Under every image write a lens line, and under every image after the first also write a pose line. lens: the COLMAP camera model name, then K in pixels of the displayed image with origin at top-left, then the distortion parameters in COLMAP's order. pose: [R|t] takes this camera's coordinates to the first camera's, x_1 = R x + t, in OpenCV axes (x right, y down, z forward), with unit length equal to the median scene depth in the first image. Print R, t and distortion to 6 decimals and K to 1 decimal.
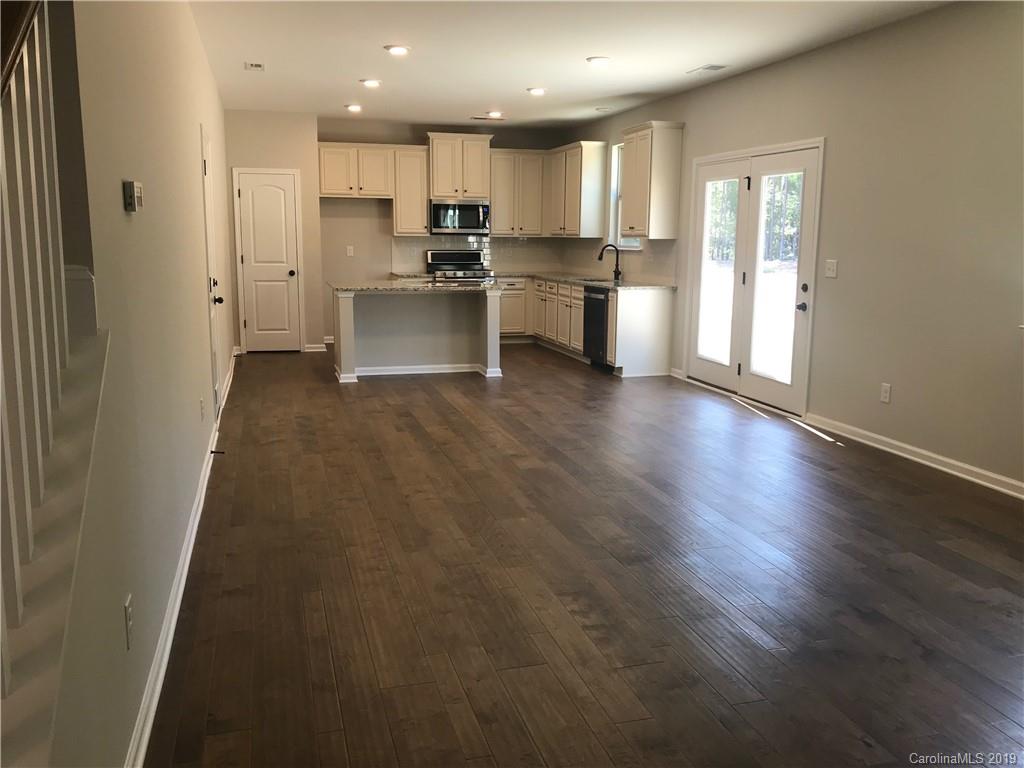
lens RADIAL K [[839.8, 0, 509.8], [0, 839.8, 368.9], [0, 0, 1]] dist [0.089075, -0.154891]
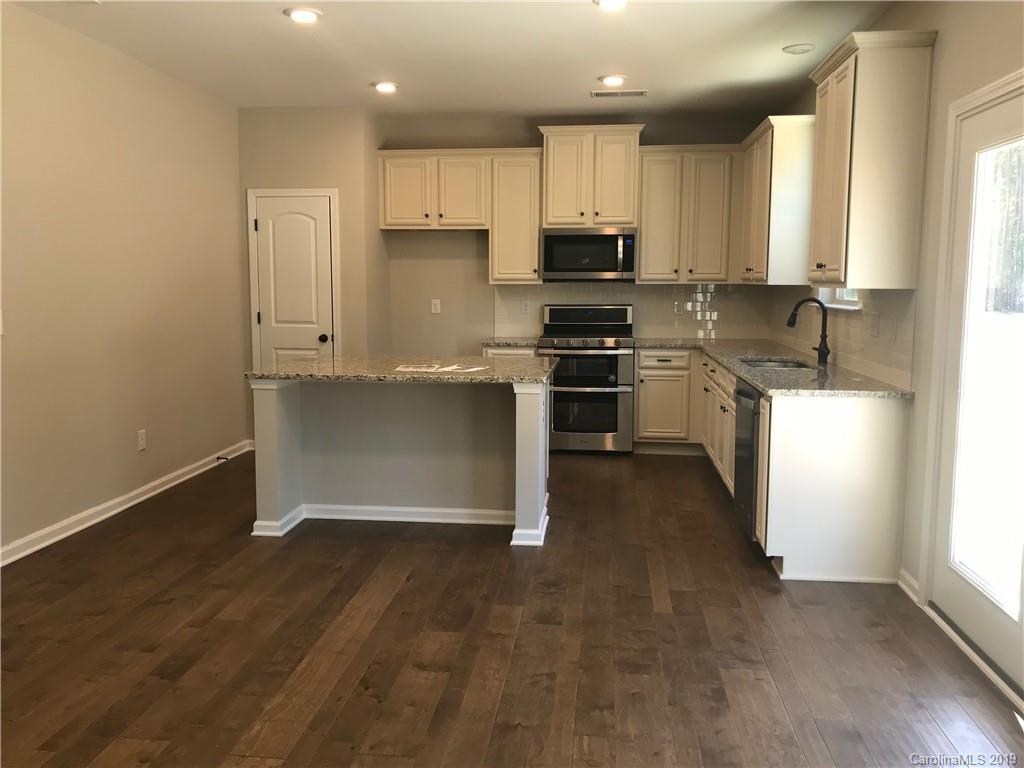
lens RADIAL K [[839.8, 0, 509.8], [0, 839.8, 368.9], [0, 0, 1]] dist [0.089075, -0.154891]
pose [[0.924708, 0.034362, -0.379124, 0.137553], [-0.055442, 0.997455, -0.044822, -0.062931], [0.376619, 0.062467, 0.924260, 0.402126]]
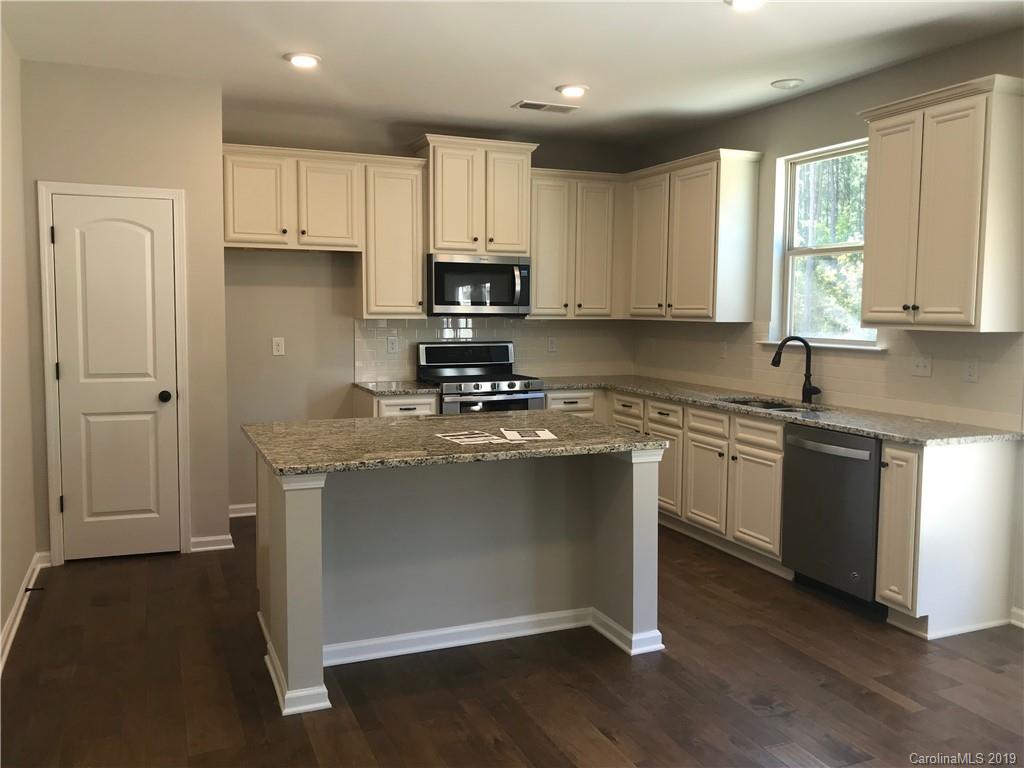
lens RADIAL K [[839.8, 0, 509.8], [0, 839.8, 368.9], [0, 0, 1]] dist [0.089075, -0.154891]
pose [[0.992453, -0.009013, 0.122294, -0.113126], [0.019126, 0.996467, -0.081778, -0.081024], [-0.121125, 0.083500, 0.989119, 0.462322]]
